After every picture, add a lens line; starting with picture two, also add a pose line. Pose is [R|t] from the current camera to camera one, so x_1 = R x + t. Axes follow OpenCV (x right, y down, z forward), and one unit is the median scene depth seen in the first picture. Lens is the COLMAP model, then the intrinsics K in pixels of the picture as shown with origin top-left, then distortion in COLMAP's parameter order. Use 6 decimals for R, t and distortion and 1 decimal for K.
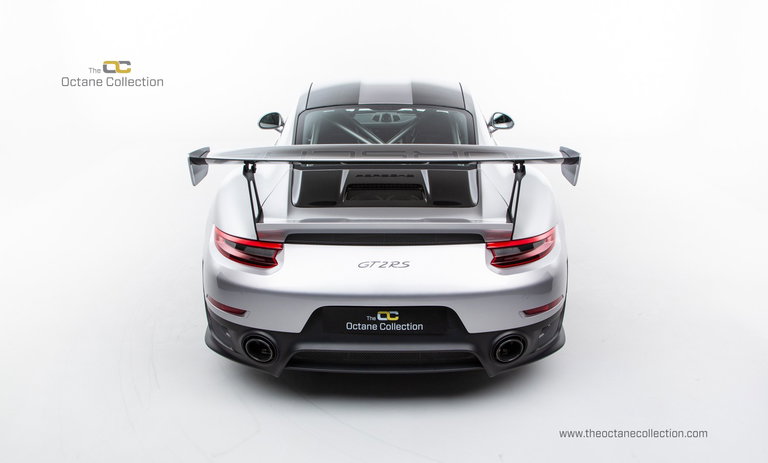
lens RADIAL K [[645.9, 0, 380.5], [0, 645.9, 226.4], [0, 0, 1]] dist [-0.061591, 0.024060]
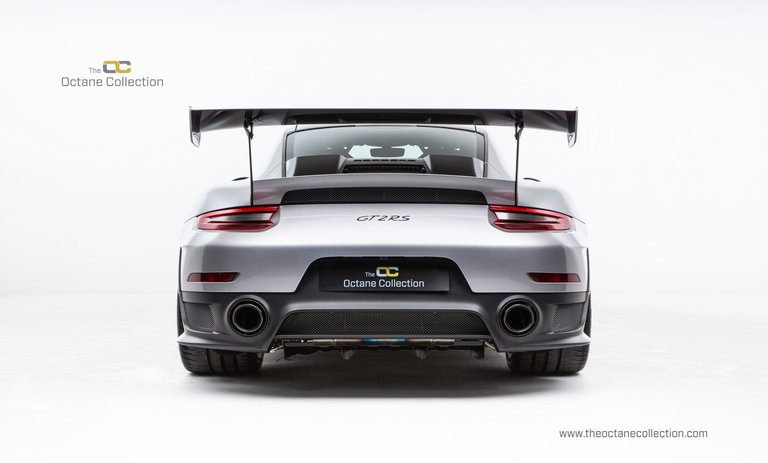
lens RADIAL K [[1256.5, 0, 390.1], [0, 1256.5, 230.2], [0, 0, 1]] dist [0.149718, 0.000000]
pose [[0.999943, 0.005265, 0.009277, -0.002095], [-0.001756, 0.939064, -0.343738, 0.700414], [-0.010522, 0.343702, 0.939020, -0.748183]]
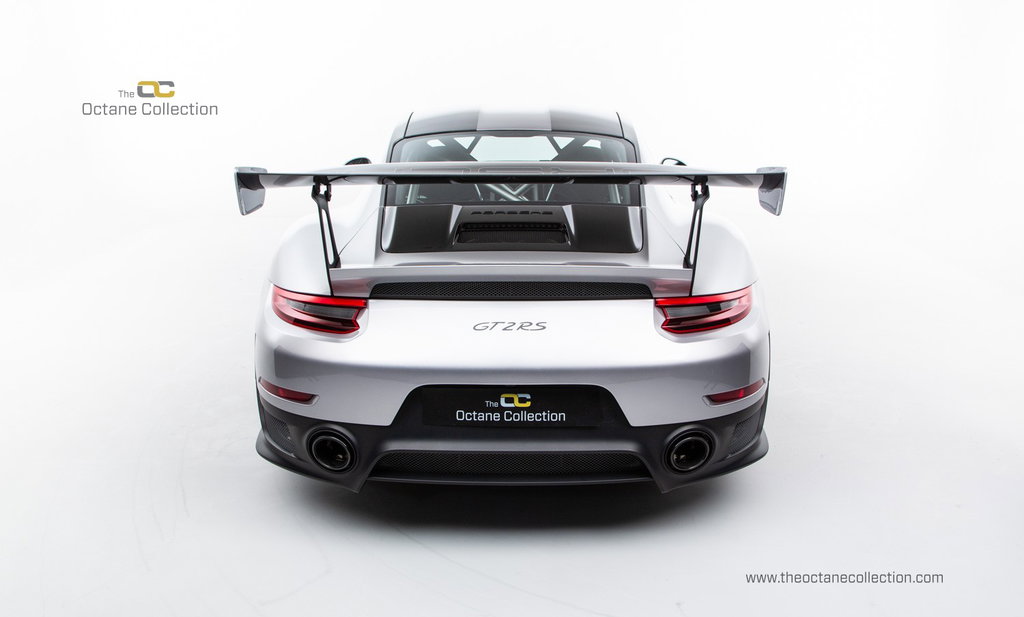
lens RADIAL K [[861.2, 0, 512.2], [0, 861.2, 312.2], [0, 0, 1]] dist [-0.061591, 0.024060]
pose [[0.999997, 0.001683, 0.001484, 0.006202], [-0.001581, 0.997786, -0.066490, 0.102107], [-0.001592, 0.066487, 0.997786, 0.060453]]
